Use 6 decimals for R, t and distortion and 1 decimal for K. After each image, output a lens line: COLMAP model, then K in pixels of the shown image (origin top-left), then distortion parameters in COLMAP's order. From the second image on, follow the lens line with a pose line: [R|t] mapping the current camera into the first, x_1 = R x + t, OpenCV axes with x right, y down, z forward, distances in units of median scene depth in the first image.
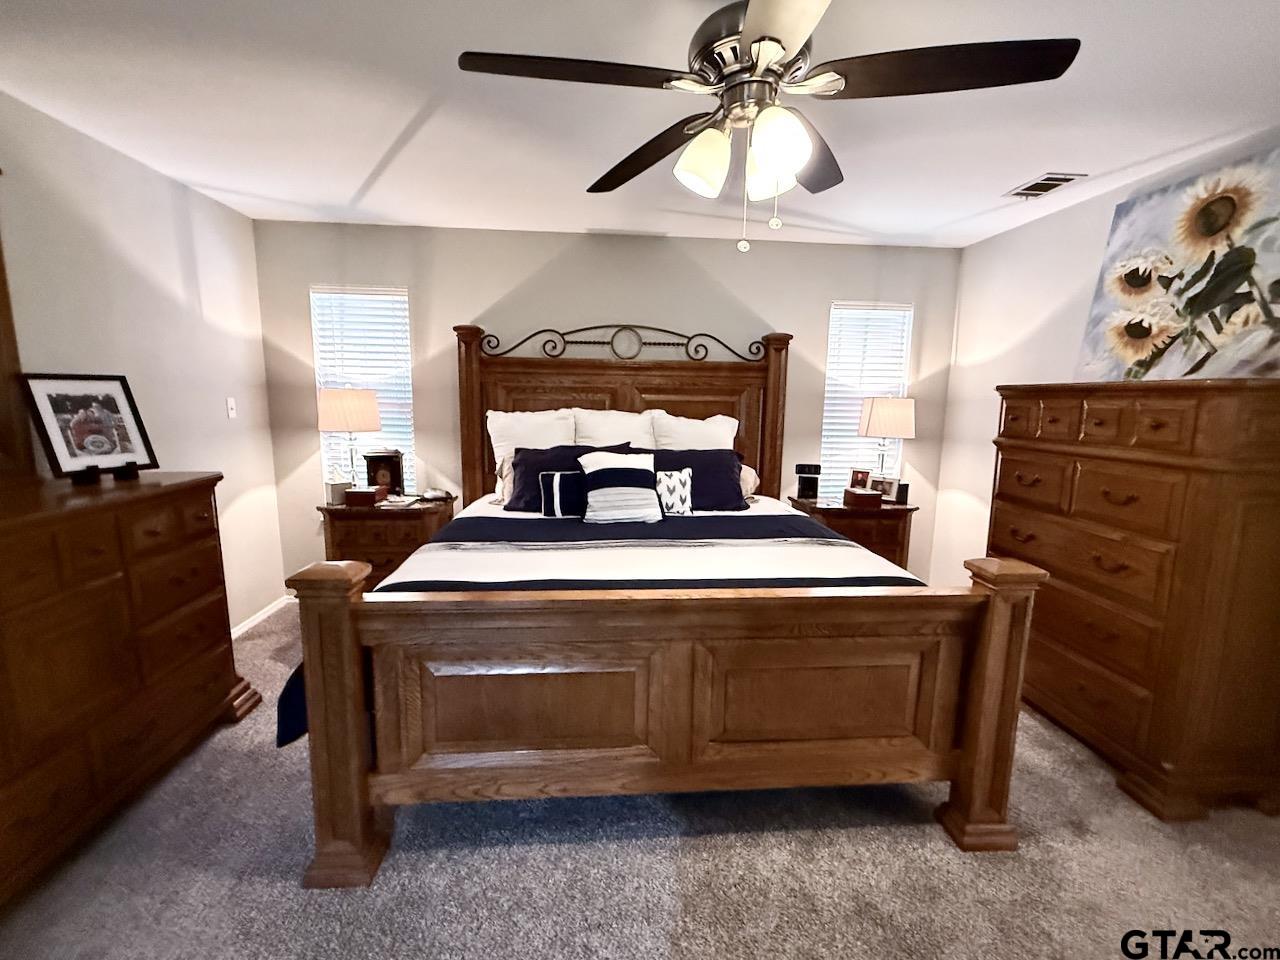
lens RADIAL K [[559.6, 0, 638.6], [0, 559.6, 481.7], [0, 0, 1]] dist [0.001339, -0.000547]
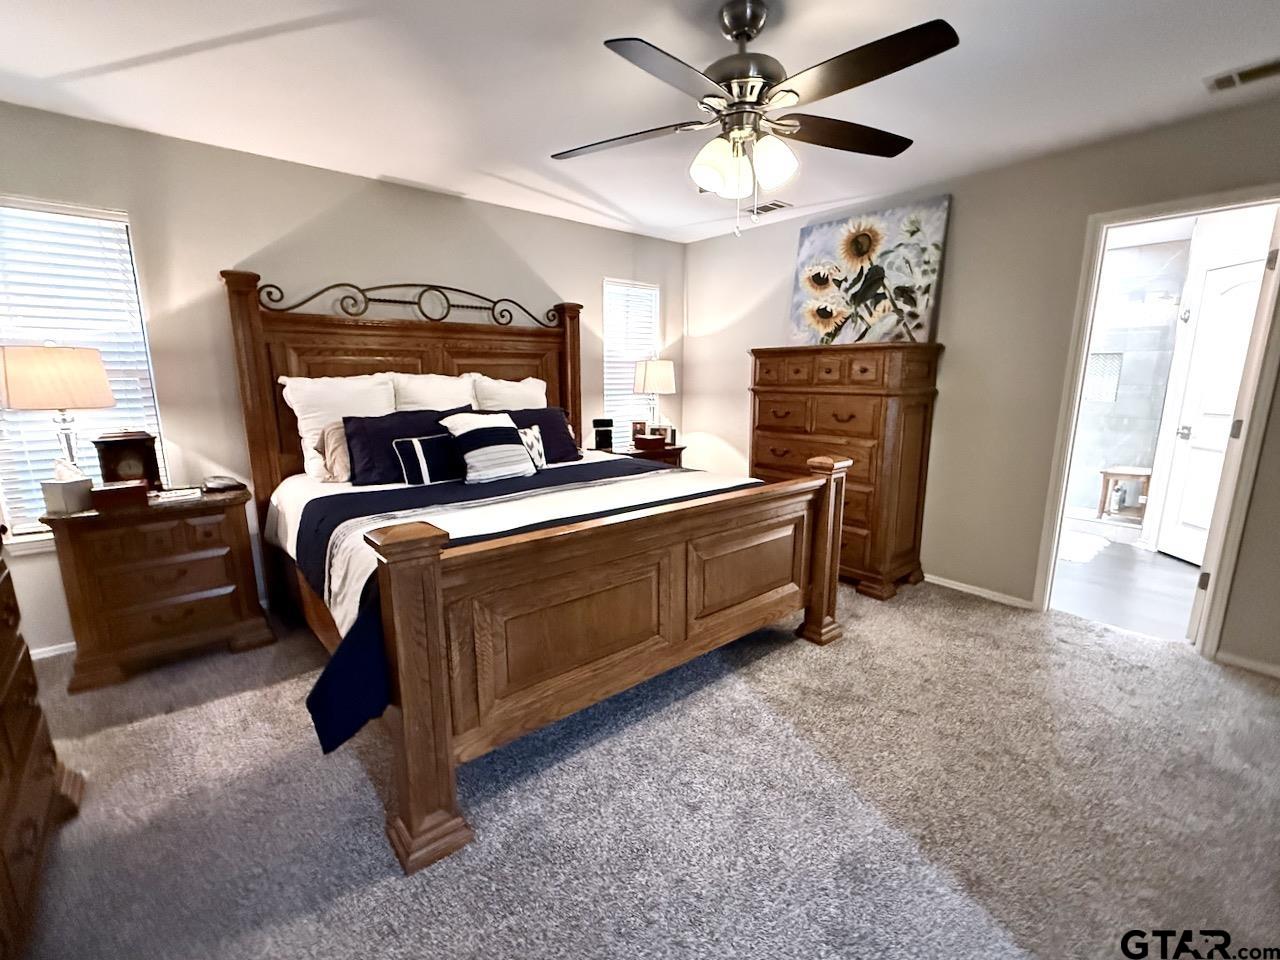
lens RADIAL K [[559.6, 0, 631.4], [0, 559.6, 482.0], [0, 0, 1]] dist [0.001339, -0.000547]
pose [[0.817316, -0.124019, 0.562684, -0.395103], [0.099429, 0.992268, 0.074278, 0.023166], [-0.567545, -0.004762, 0.823328, 0.013021]]
